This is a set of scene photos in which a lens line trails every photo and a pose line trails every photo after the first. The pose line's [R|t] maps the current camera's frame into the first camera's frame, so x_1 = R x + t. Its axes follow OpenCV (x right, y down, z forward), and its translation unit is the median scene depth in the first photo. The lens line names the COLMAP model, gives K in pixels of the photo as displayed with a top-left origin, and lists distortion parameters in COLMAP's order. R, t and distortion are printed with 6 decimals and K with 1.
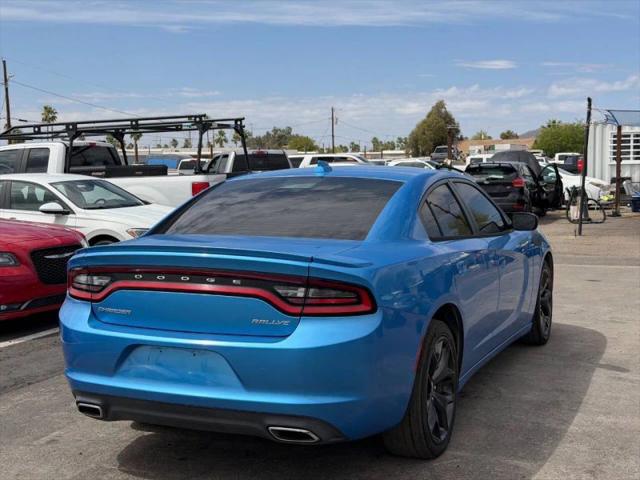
lens RADIAL K [[886.7, 0, 317.6], [0, 886.7, 241.3], [0, 0, 1]] dist [0.135305, -0.168913]
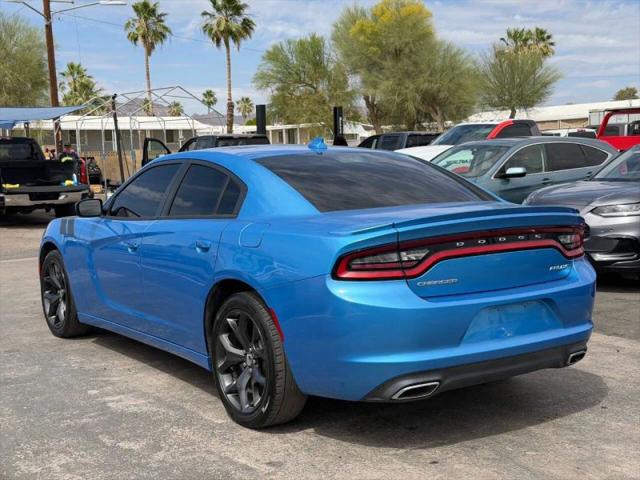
lens RADIAL K [[886.4, 0, 321.0], [0, 886.4, 253.2], [0, 0, 1]] dist [0.135123, -0.089878]
pose [[0.524683, -0.098249, 0.845609, -0.868844], [0.091558, 0.994069, 0.058689, -0.018229], [-0.846360, 0.046629, 0.530566, 0.457425]]
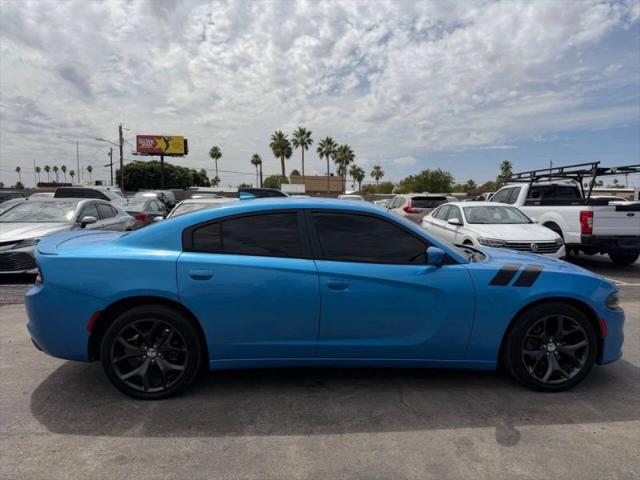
lens RADIAL K [[455.5, 0, 320.0], [0, 455.5, 240.0], [0, 0, 1]] dist [0.004279, -0.004101]
pose [[0.470010, 0.101916, -0.876758, 0.732747], [-0.094978, 0.993384, 0.064558, -0.069871], [0.877536, 0.052930, 0.476580, 0.747558]]
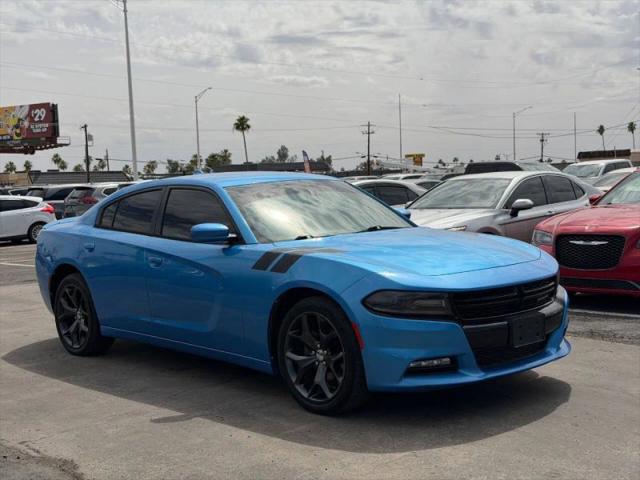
lens RADIAL K [[886.4, 0, 321.0], [0, 886.4, 253.2], [0, 0, 1]] dist [0.135123, -0.089878]
pose [[-0.390664, 0.102547, -0.914804, 1.213123], [-0.037747, 0.991155, 0.127226, -0.143183], [0.919759, 0.084234, -0.383337, 1.714094]]
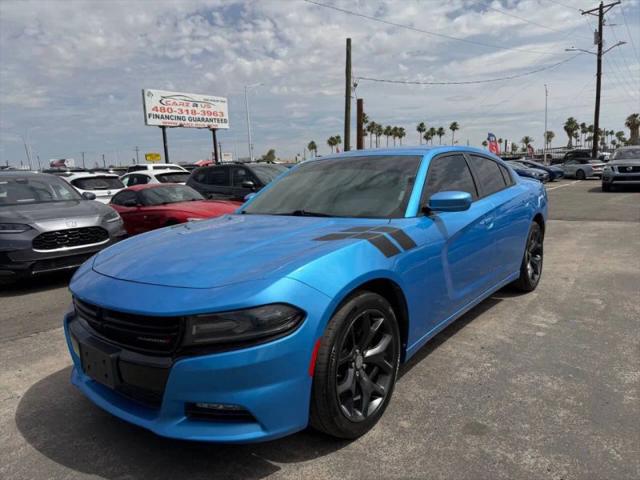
lens RADIAL K [[448.2, 0, 326.2], [0, 448.2, 241.2], [0, 0, 1]] dist [0.064535, -0.106950]
pose [[-0.966635, 0.011646, 0.255894, -0.030022], [0.074466, 0.968600, 0.237211, -0.129267], [-0.245096, 0.248352, -0.937149, 1.870420]]
